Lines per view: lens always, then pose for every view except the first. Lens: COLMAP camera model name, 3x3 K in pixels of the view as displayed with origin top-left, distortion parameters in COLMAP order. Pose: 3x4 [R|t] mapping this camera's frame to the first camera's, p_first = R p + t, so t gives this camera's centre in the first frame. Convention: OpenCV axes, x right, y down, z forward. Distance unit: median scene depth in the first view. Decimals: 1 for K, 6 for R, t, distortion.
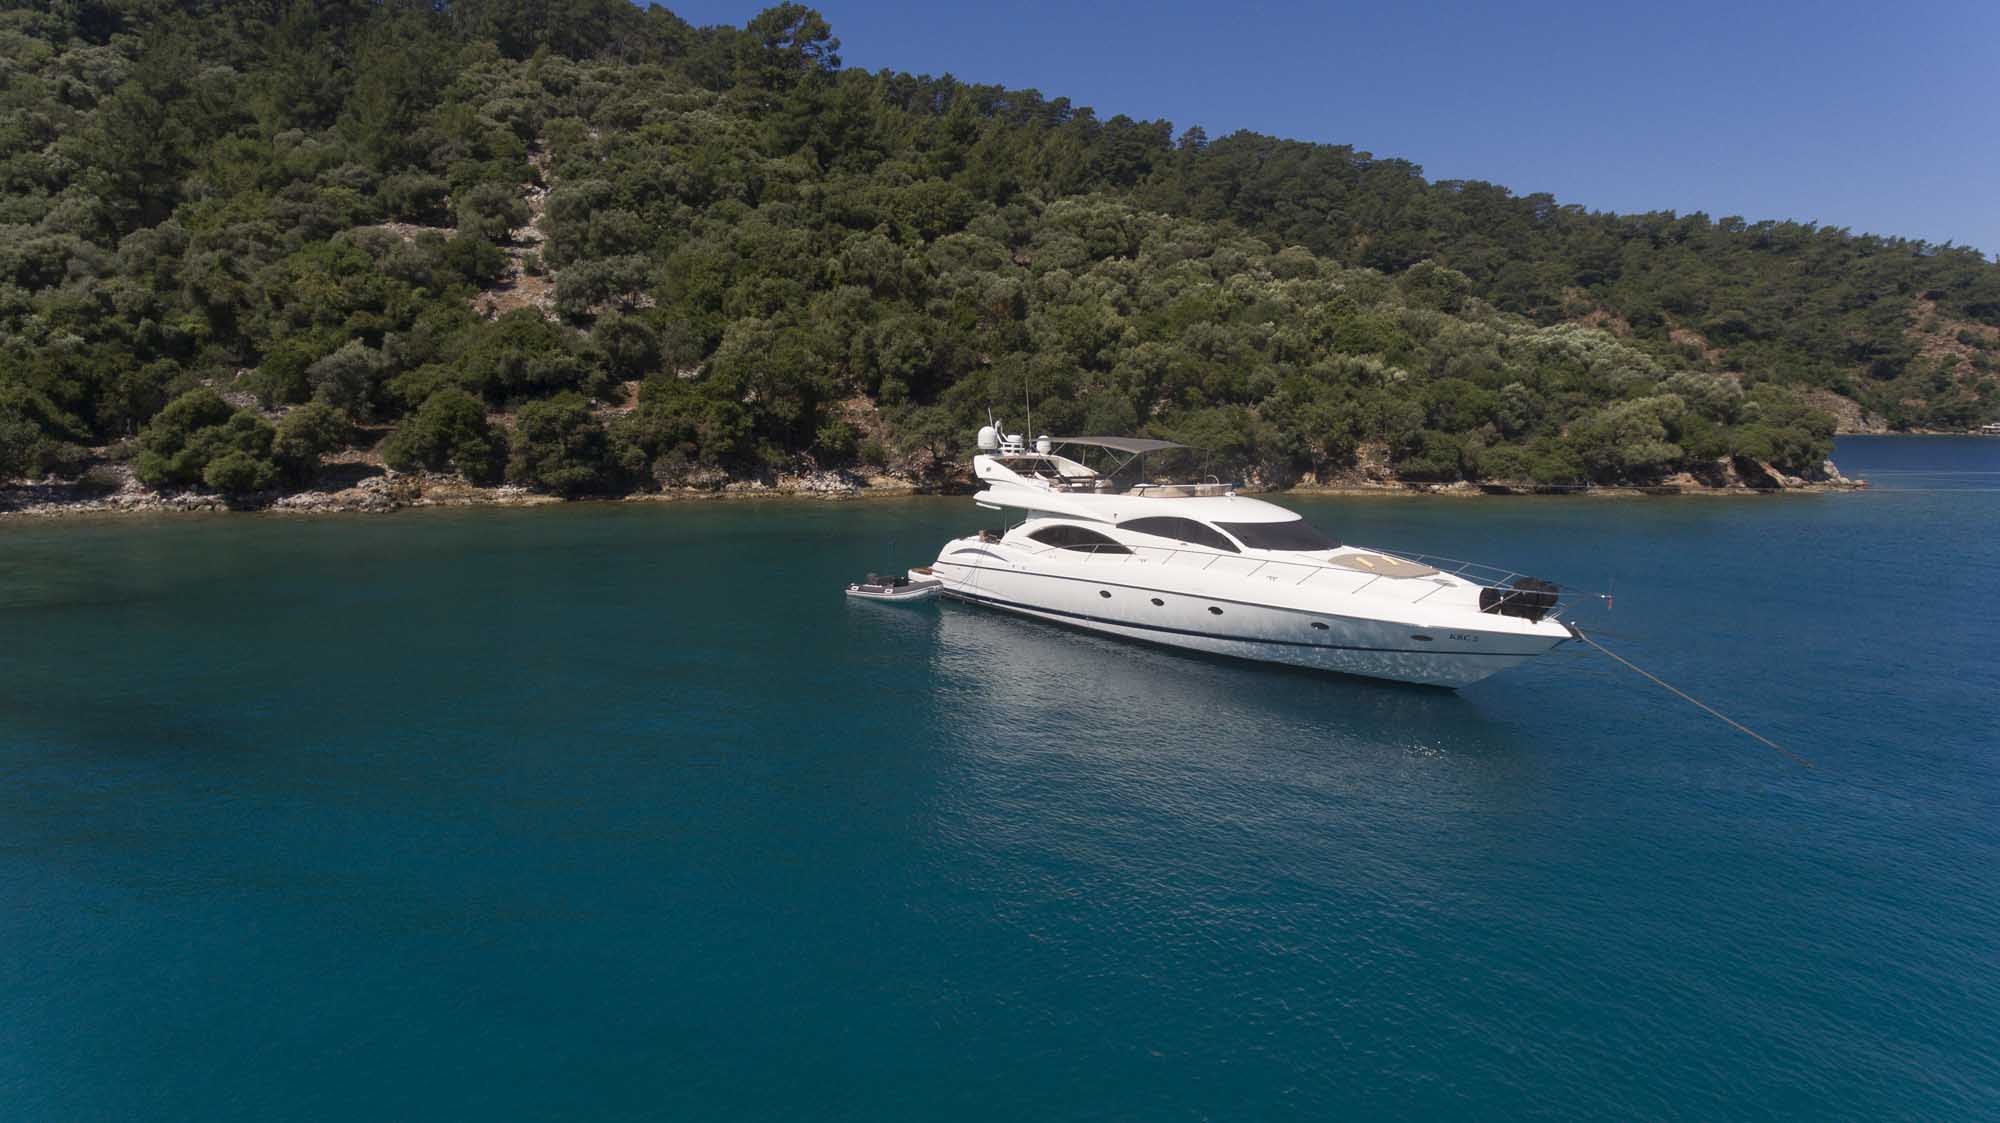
lens RADIAL K [[1137.0, 0, 998.9], [0, 1137.0, 569.8], [0, 0, 1]] dist [0.001375, -0.000823]
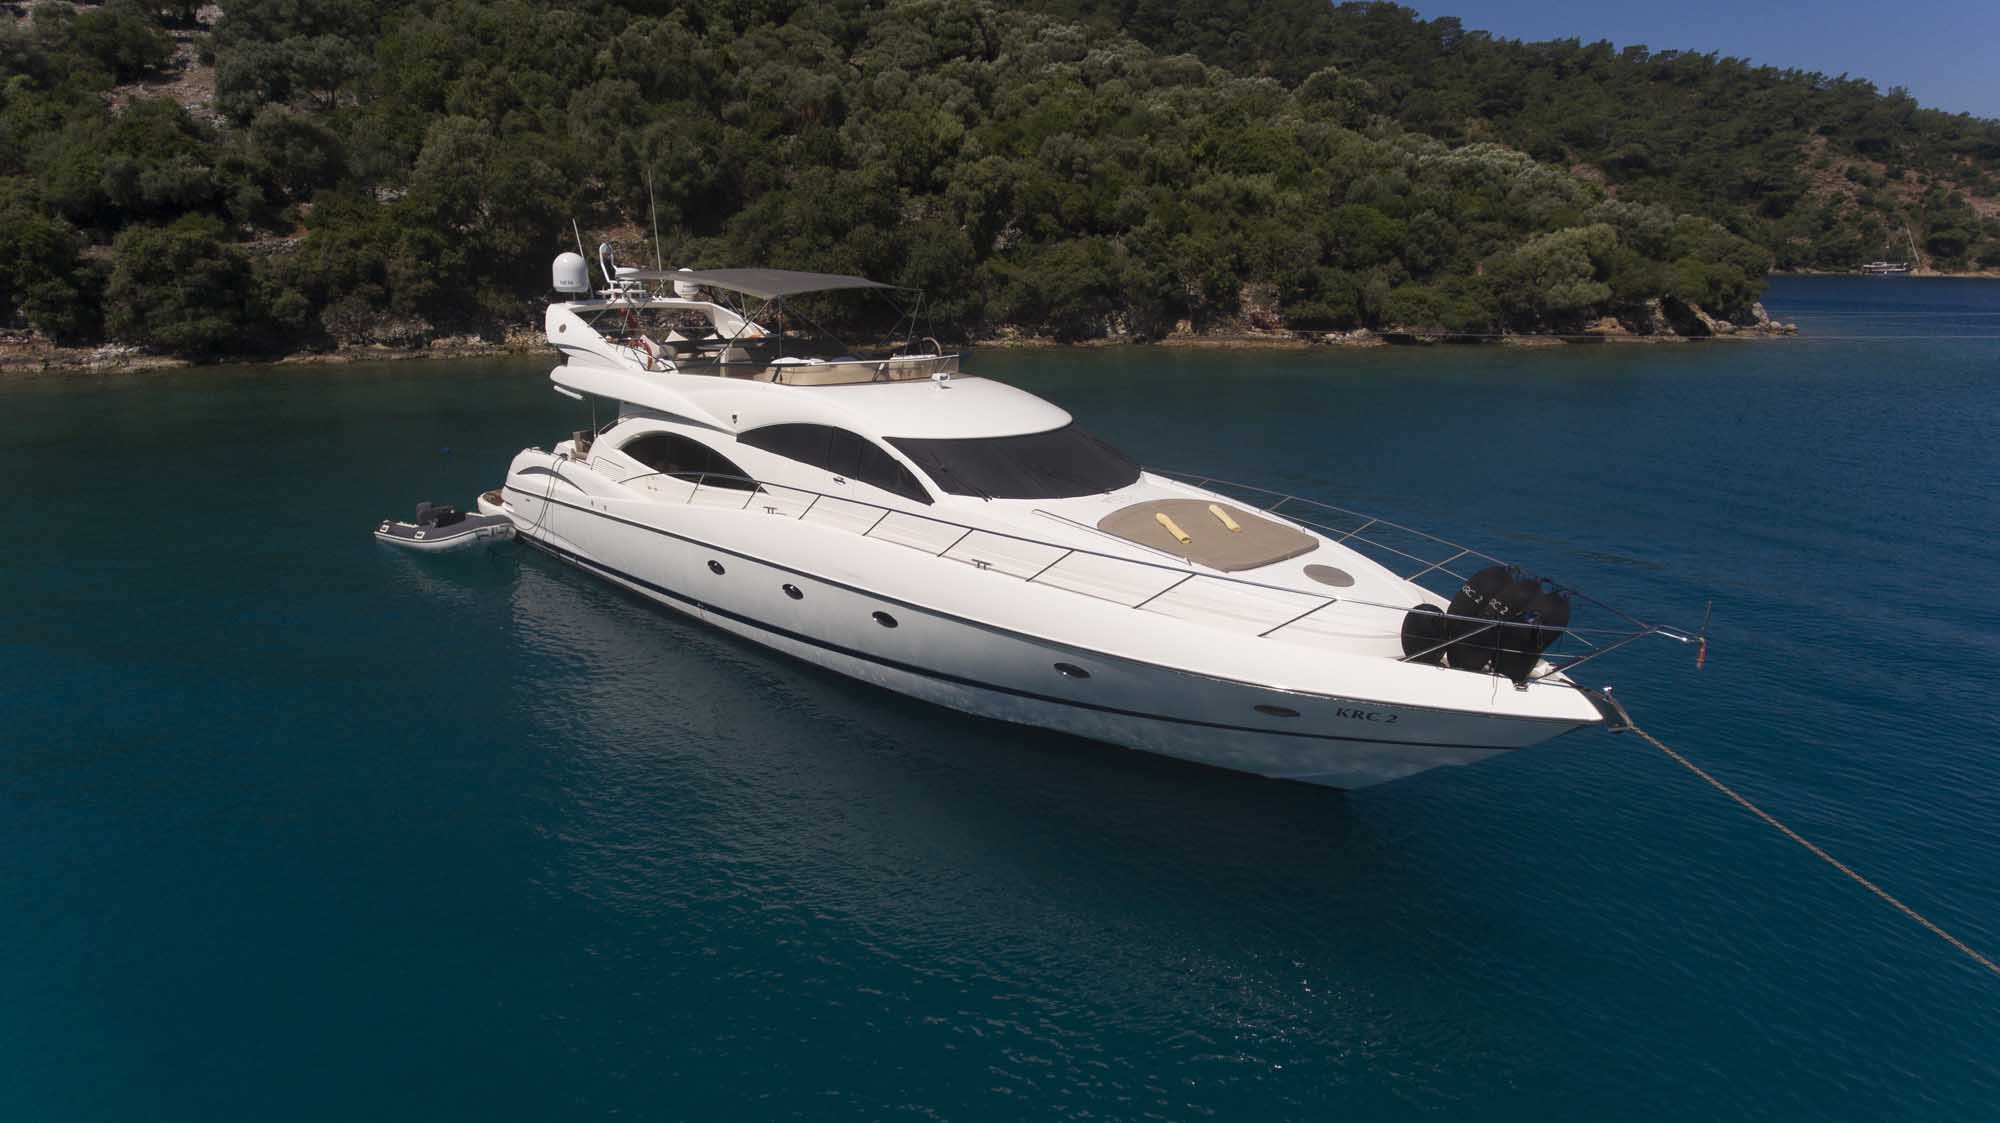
lens RADIAL K [[1137.0, 0, 998.9], [0, 1137.0, 569.8], [0, 0, 1]] dist [0.001375, -0.000823]
pose [[0.996296, -0.023563, 0.082693, 0.060214], [0.012323, 0.990920, 0.133889, -0.015798], [-0.085097, -0.132374, 0.987540, 0.152078]]
